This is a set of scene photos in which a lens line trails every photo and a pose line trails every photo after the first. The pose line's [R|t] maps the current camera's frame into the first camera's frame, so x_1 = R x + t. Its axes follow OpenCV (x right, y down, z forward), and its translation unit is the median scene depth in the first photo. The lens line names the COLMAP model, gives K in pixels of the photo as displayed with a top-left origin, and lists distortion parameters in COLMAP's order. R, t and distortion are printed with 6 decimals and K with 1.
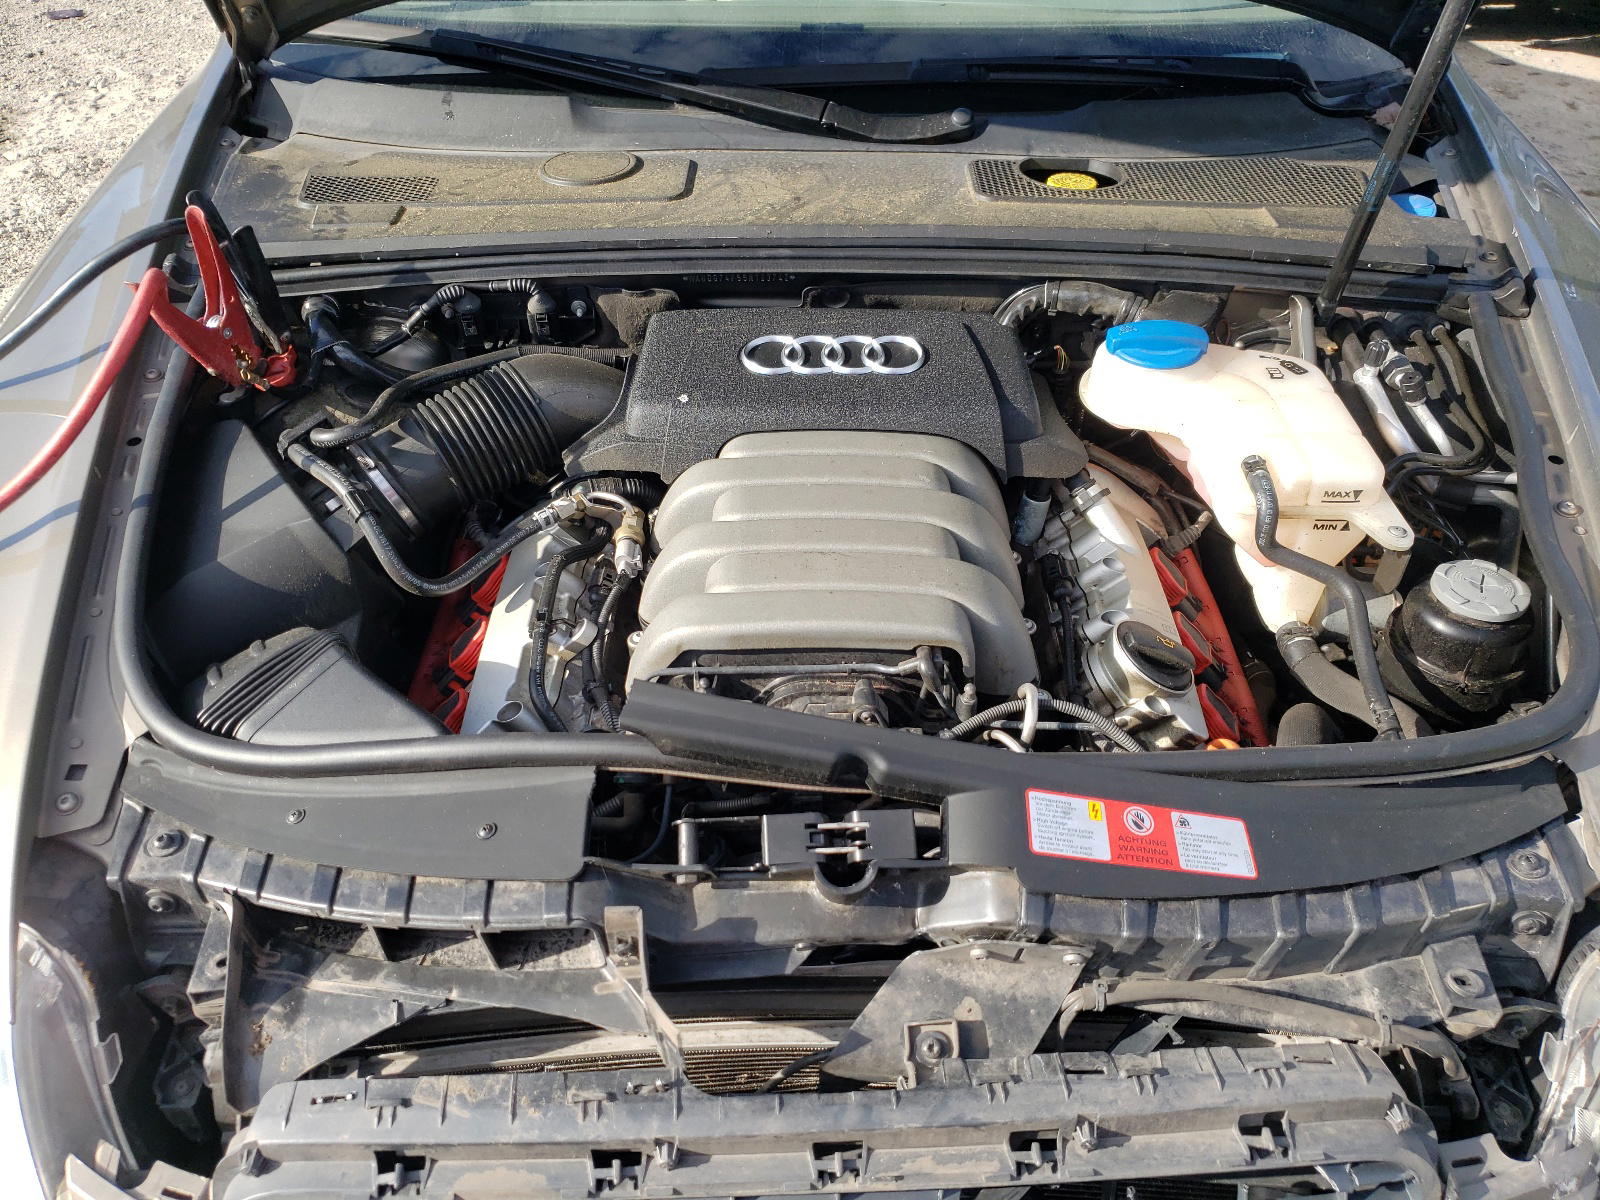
lens RADIAL K [[1215.4, 0, 790.2], [0, 1215.4, 597.9], [0, 0, 1]] dist [-0.013859, 0.013353]
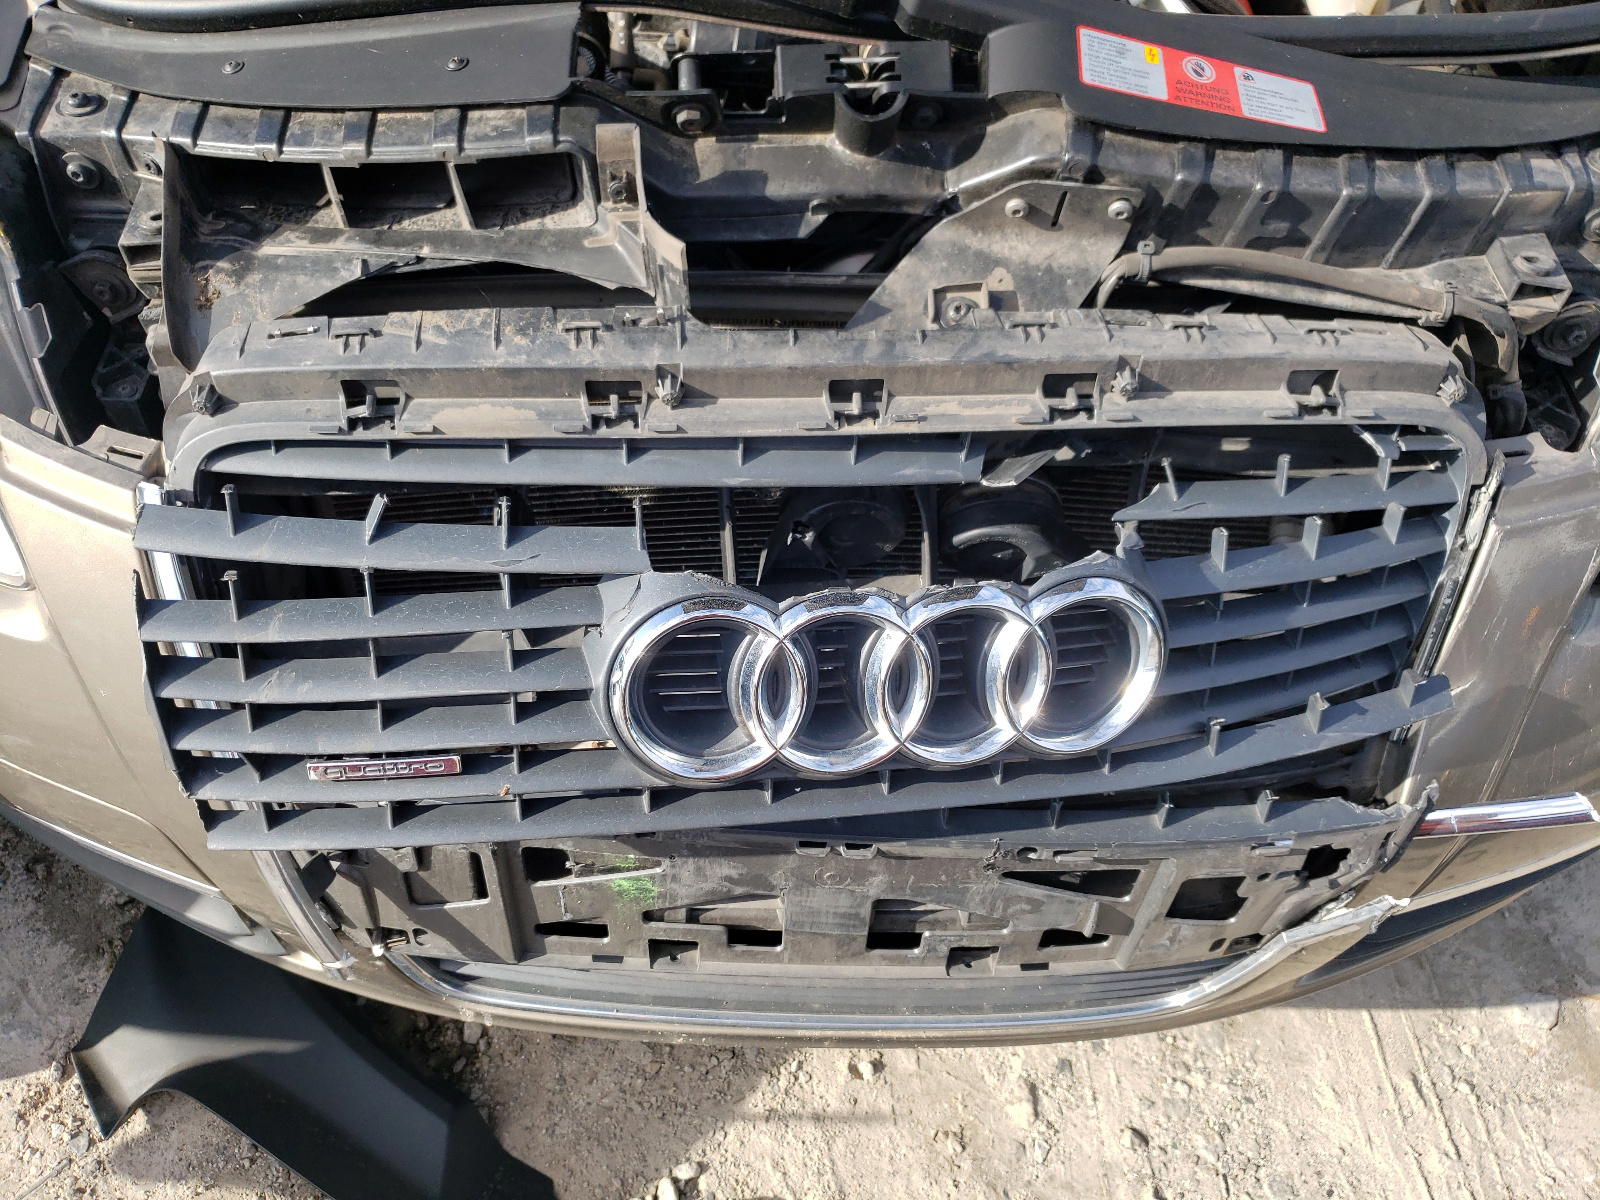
lens RADIAL K [[1215.4, 0, 806.7], [0, 1215.4, 594.4], [0, 0, 1]] dist [-0.013859, 0.013353]
pose [[0.998956, 0.013603, 0.043602, -0.033783], [-0.021694, 0.981377, 0.190860, 0.402055], [-0.040193, -0.191607, 0.980648, 0.069130]]
